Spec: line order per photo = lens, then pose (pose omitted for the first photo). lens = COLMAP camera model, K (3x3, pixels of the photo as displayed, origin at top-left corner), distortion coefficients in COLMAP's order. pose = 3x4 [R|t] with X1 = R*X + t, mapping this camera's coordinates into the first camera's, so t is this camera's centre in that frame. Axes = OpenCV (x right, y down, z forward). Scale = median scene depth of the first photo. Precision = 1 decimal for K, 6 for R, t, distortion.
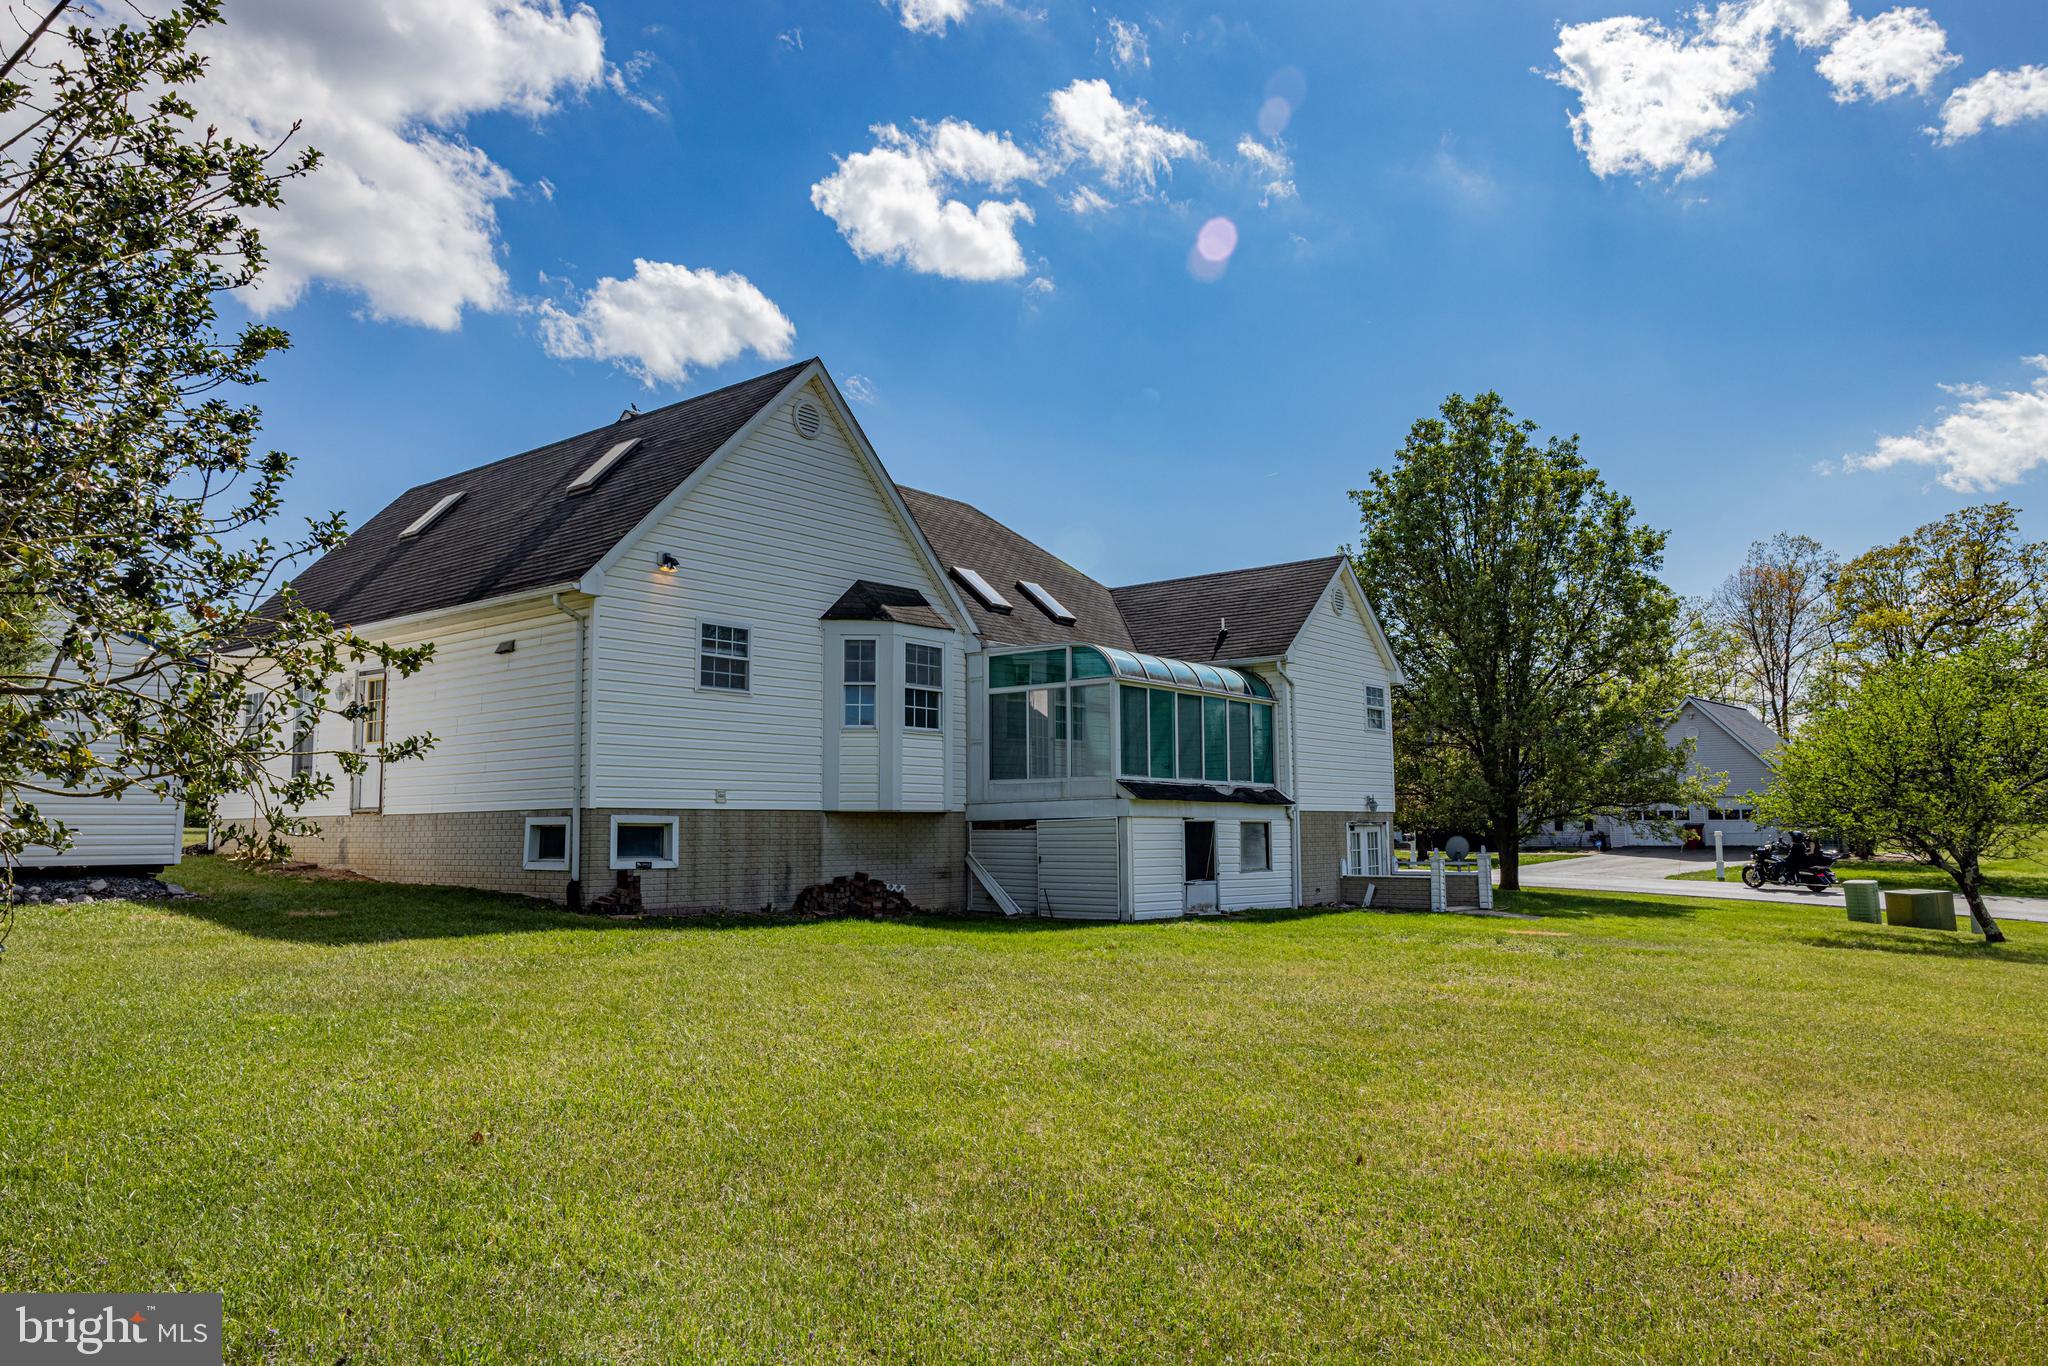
lens RADIAL K [[1411.2, 0, 1024.0], [0, 1411.2, 683.0], [0, 0, 1]] dist [0.004093, 0.002188]
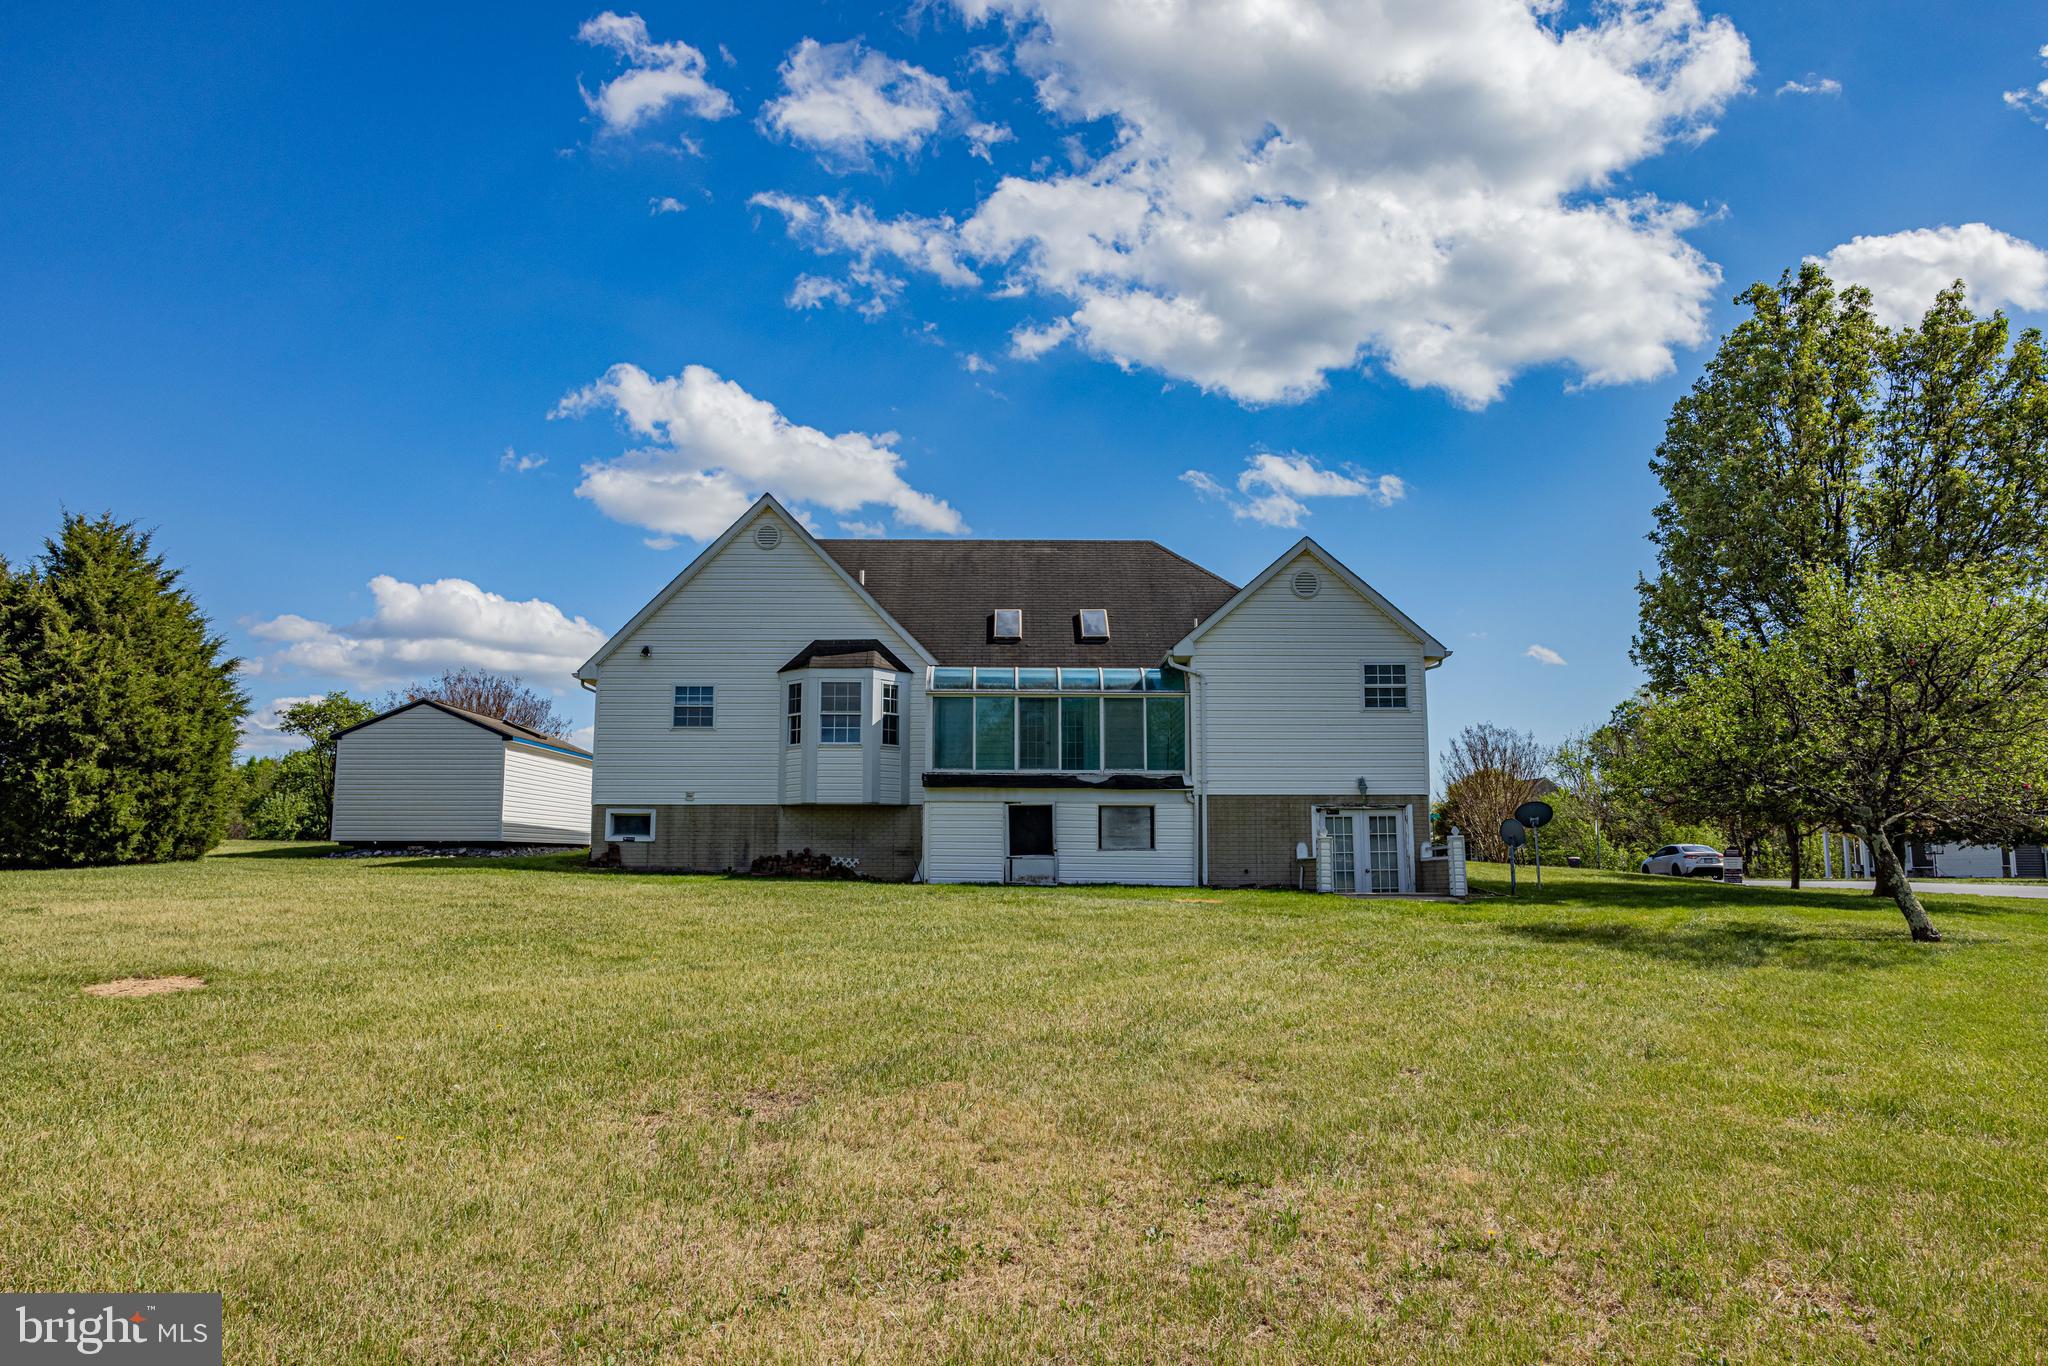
lens RADIAL K [[1380.7, 0, 1024.0], [0, 1380.7, 683.0], [0, 0, 1]] dist [-0.017298, 0.033469]
pose [[0.640132, -0.101873, -0.761480, 1.040392], [0.078127, 0.994663, -0.067392, 0.076731], [0.764282, -0.016353, 0.644675, 0.269223]]
